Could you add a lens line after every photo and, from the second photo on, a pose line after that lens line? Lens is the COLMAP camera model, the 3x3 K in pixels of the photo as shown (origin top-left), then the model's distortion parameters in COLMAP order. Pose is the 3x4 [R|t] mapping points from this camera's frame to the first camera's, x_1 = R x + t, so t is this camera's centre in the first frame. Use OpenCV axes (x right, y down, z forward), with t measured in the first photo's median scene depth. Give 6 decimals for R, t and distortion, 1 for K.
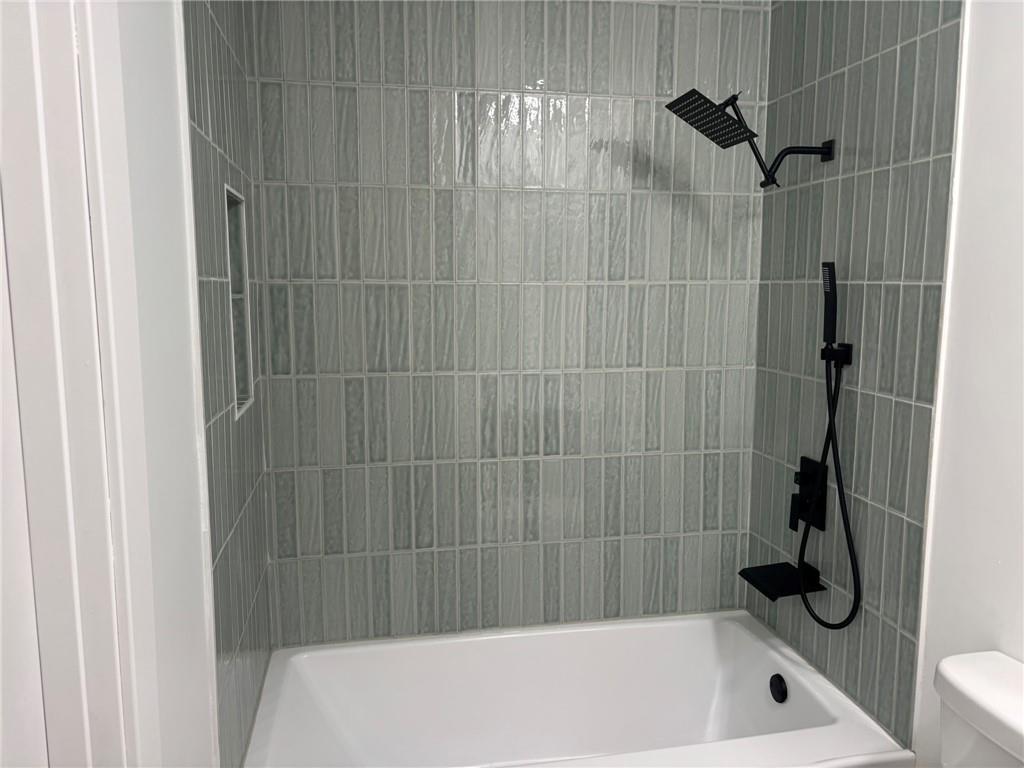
lens RADIAL K [[772.6, 0, 512.0], [0, 772.6, 384.0], [0, 0, 1]] dist [0.073719, -0.108905]
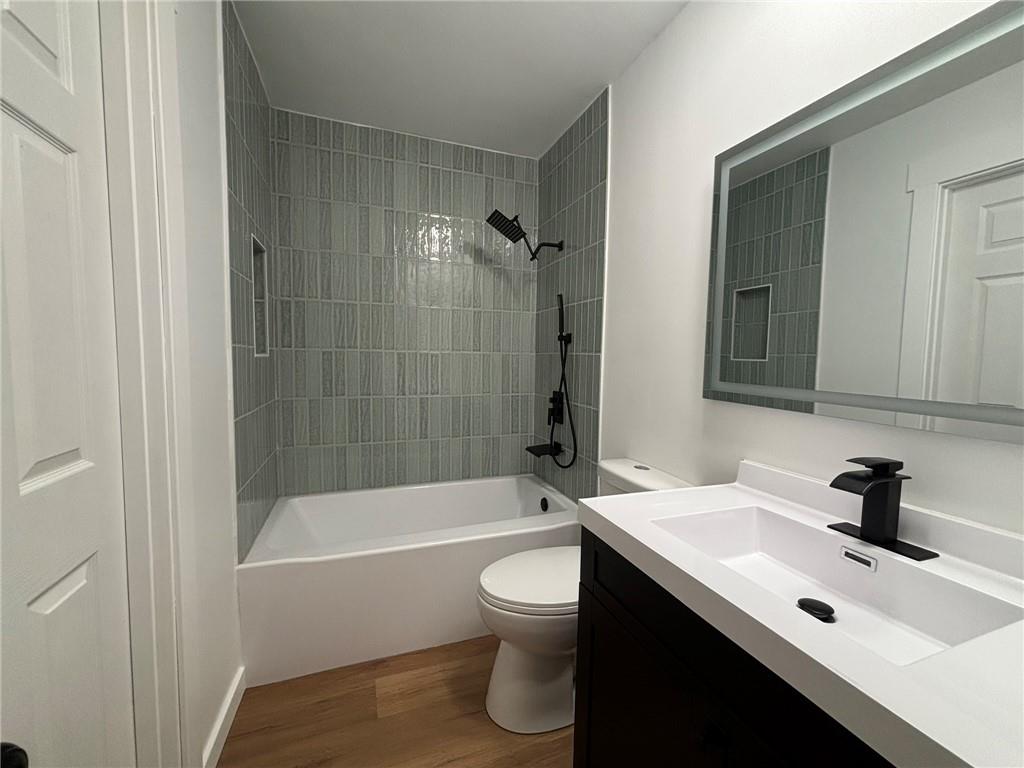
lens RADIAL K [[414.2, 0, 512.0], [0, 414.2, 384.0], [0, 0, 1]] dist [0.008565, -0.000161]
pose [[0.986398, 0.003621, 0.164333, 0.077664], [0.007065, 0.997899, -0.064396, 0.143039], [-0.164221, 0.064681, 0.984301, -0.077529]]
